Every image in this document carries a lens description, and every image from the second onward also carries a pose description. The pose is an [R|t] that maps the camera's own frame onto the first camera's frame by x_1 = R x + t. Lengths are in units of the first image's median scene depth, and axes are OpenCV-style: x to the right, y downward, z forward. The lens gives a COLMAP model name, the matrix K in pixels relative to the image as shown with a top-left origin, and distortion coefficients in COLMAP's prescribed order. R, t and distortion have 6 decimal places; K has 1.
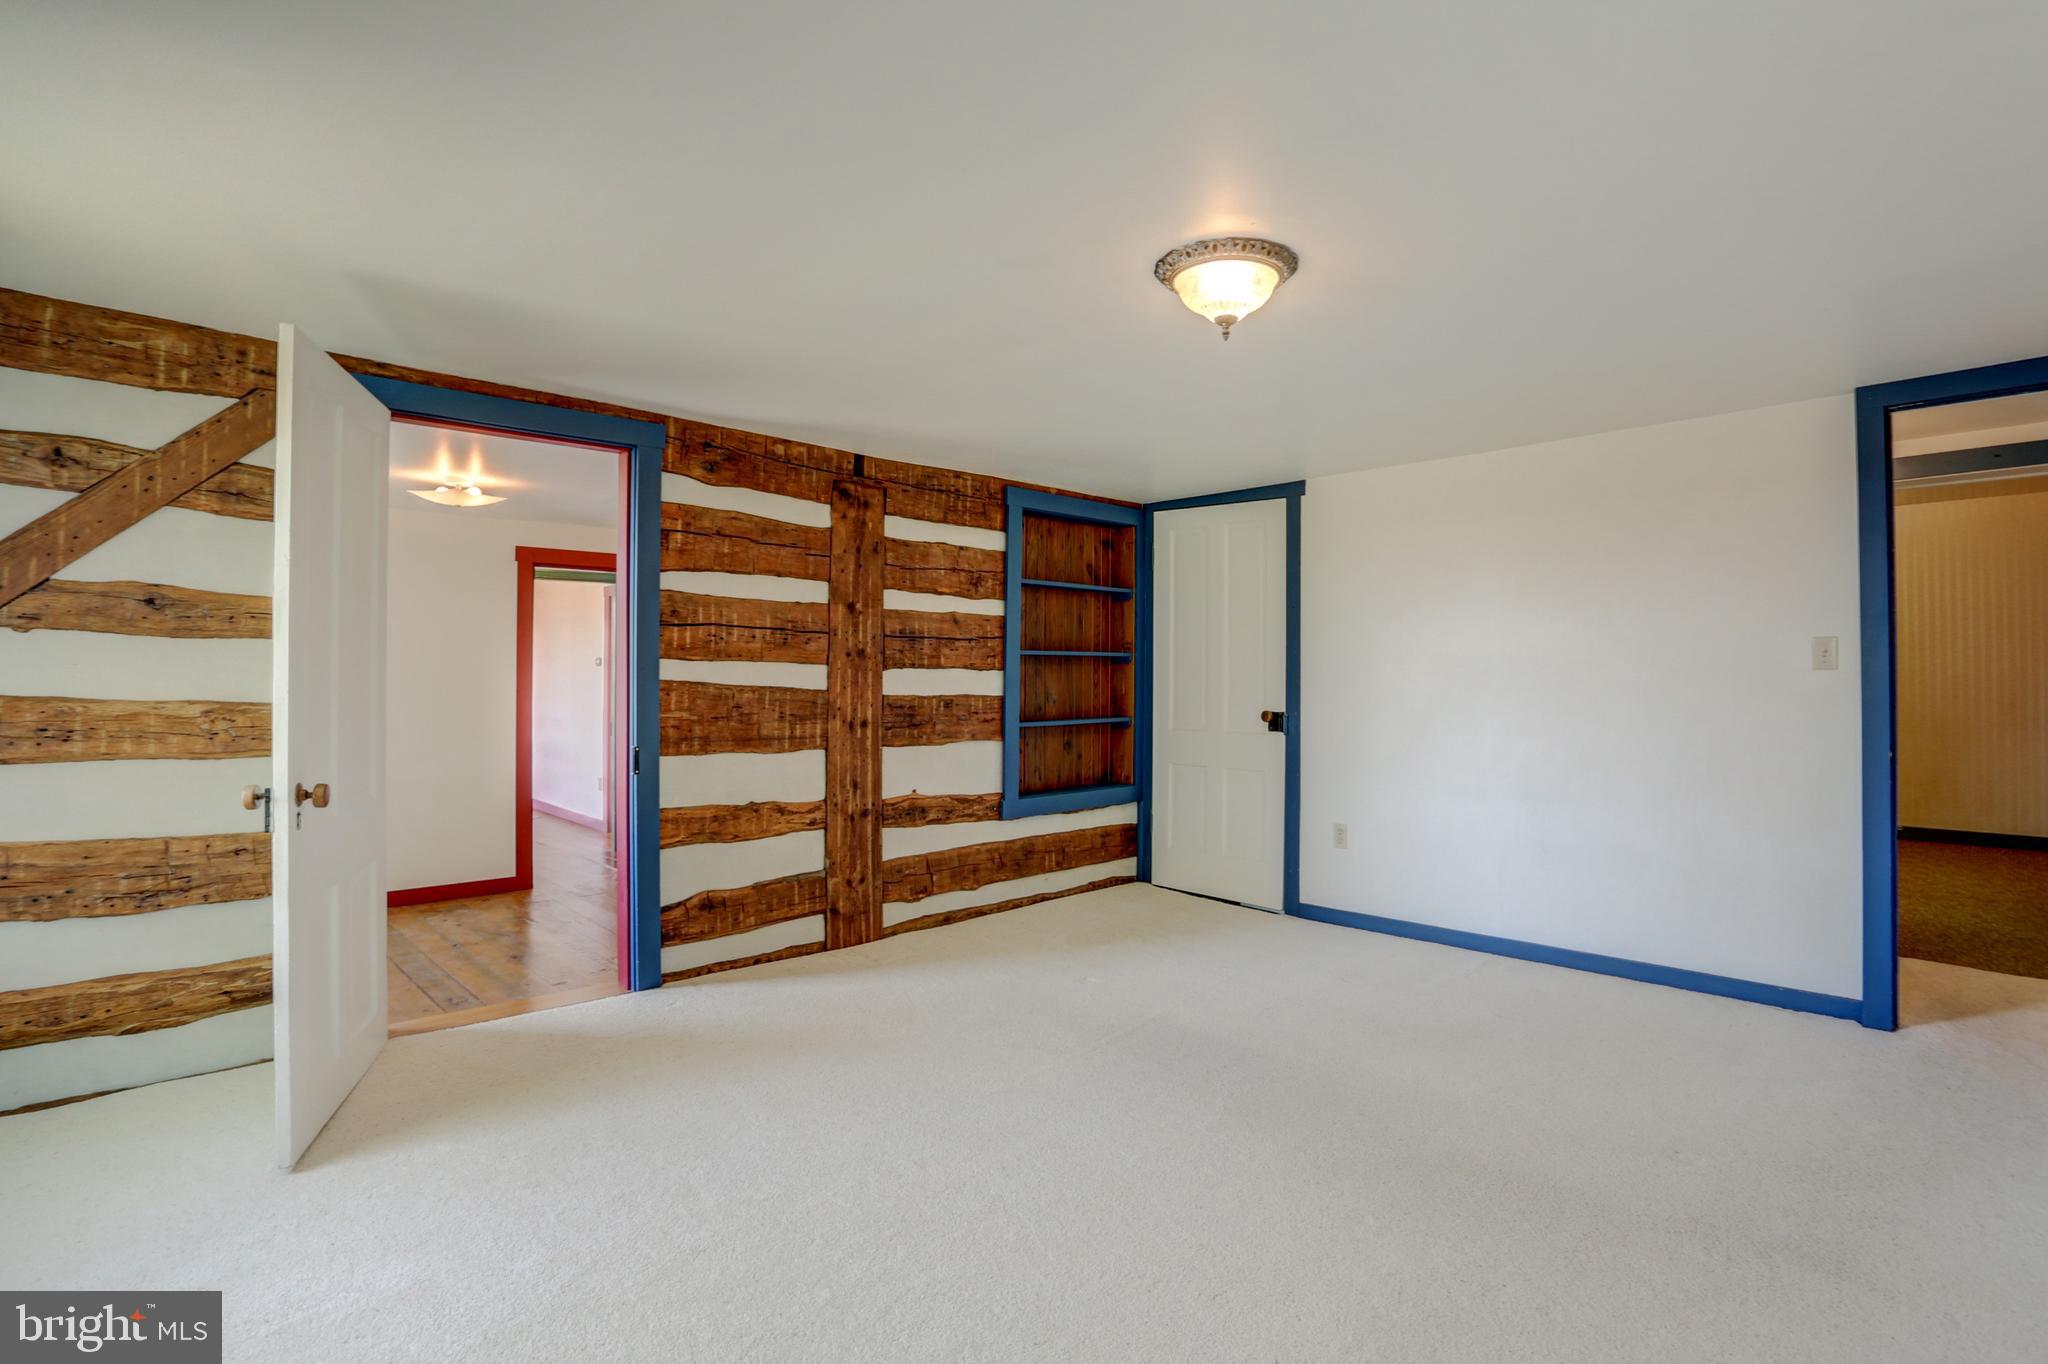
lens RADIAL K [[1038.3, 0, 1024.0], [0, 1038.3, 682.0], [0, 0, 1]] dist [0.000591, 0.000965]
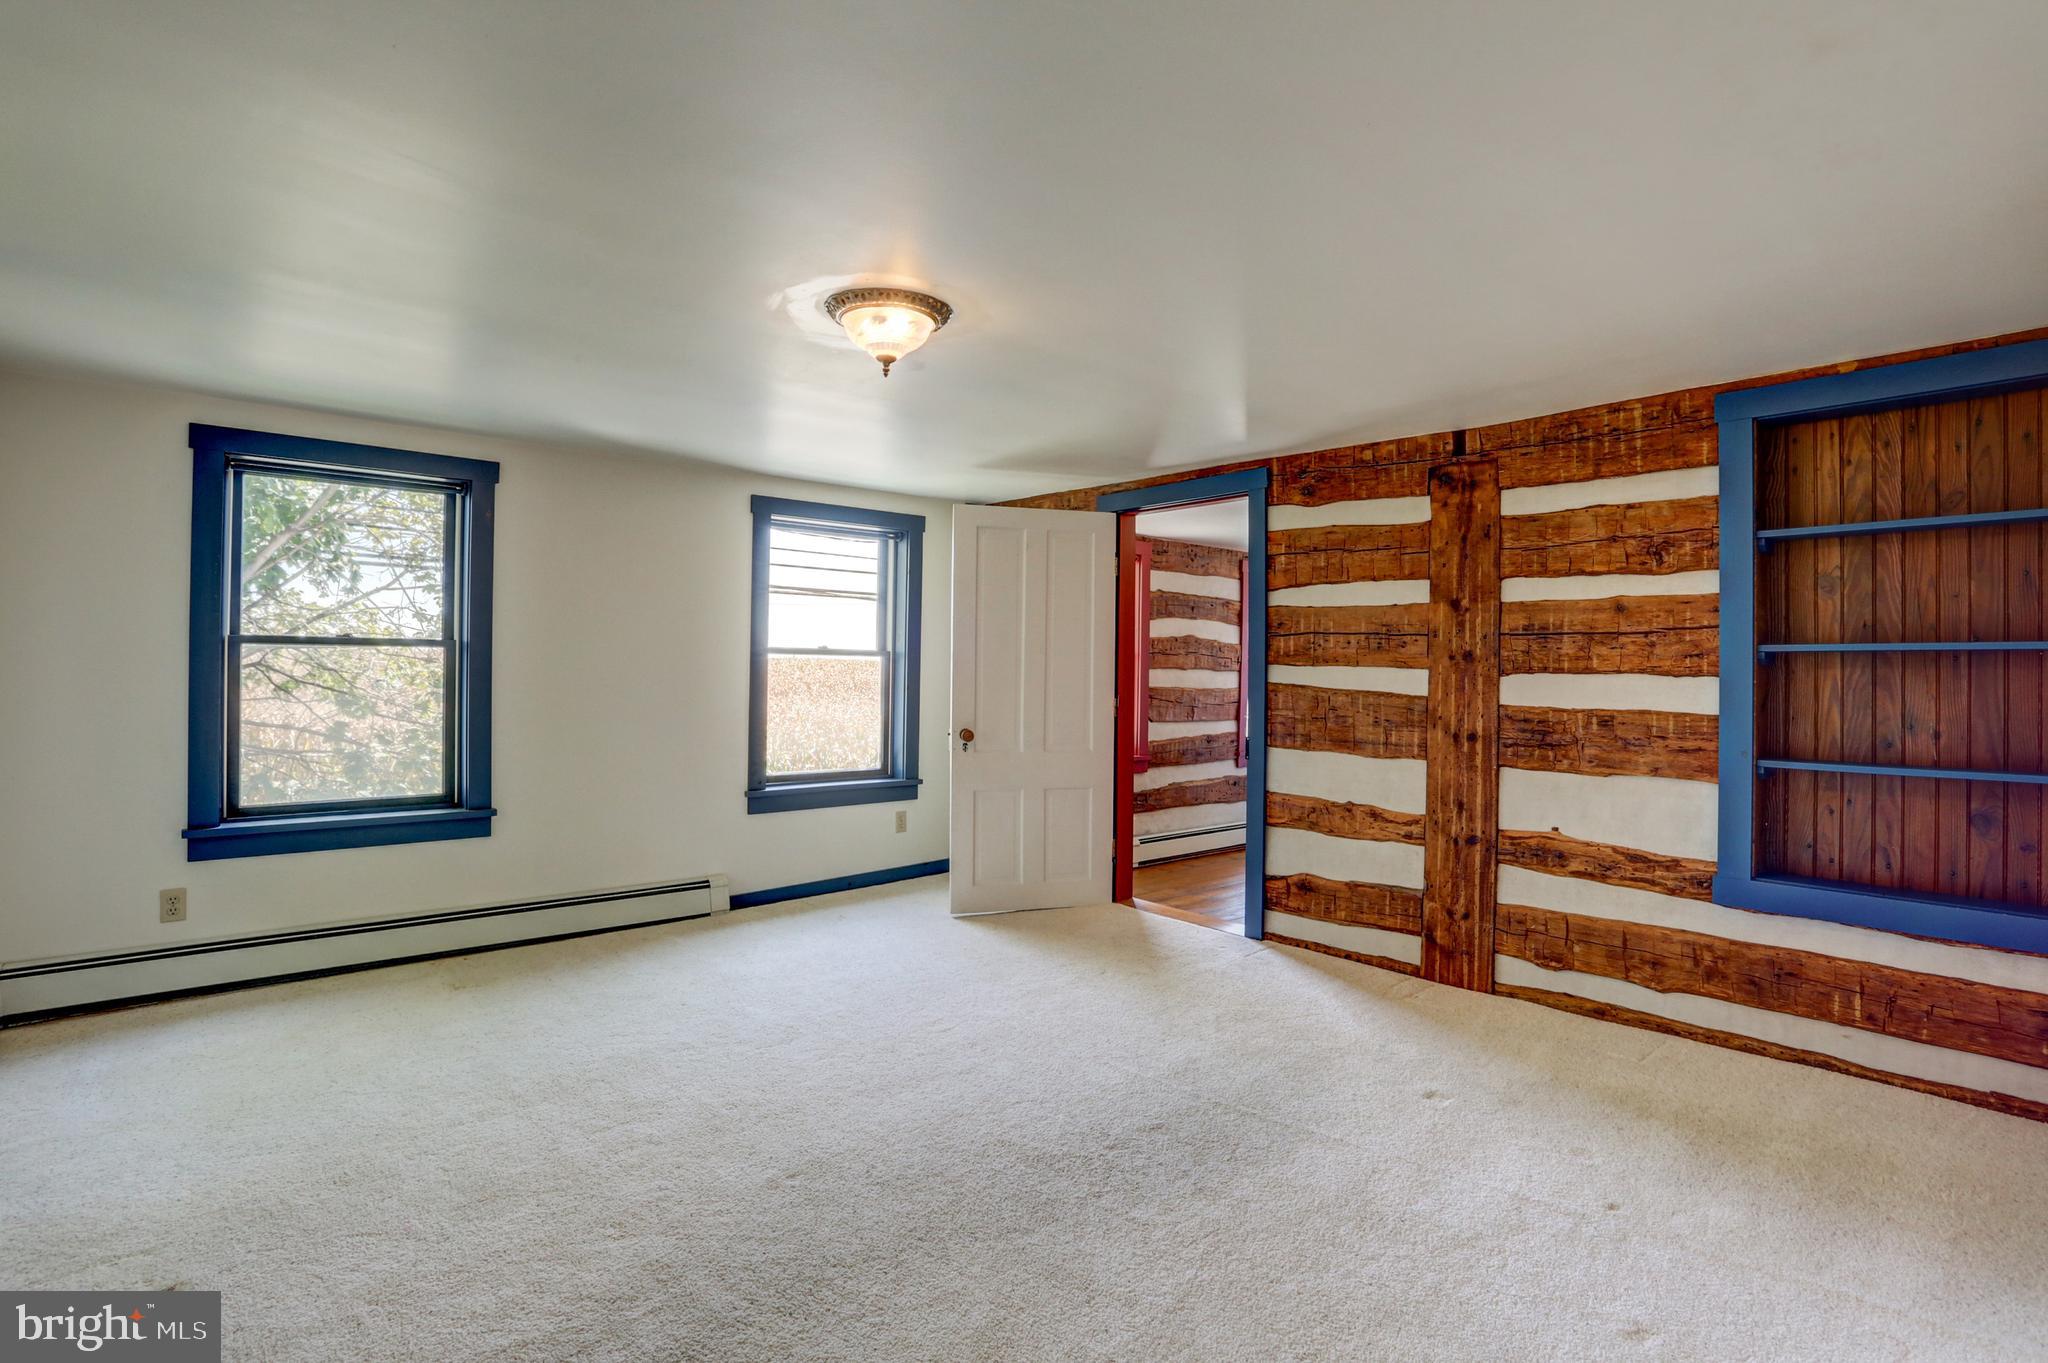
lens RADIAL K [[1038.3, 0, 1024.0], [0, 1038.3, 681.5], [0, 0, 1]] dist [0.000591, 0.000965]
pose [[-0.022689, 0.007852, -0.999712, 0.731064], [-0.016363, 0.999832, 0.008225, -0.007209], [0.999609, 0.016545, -0.022557, 0.651978]]
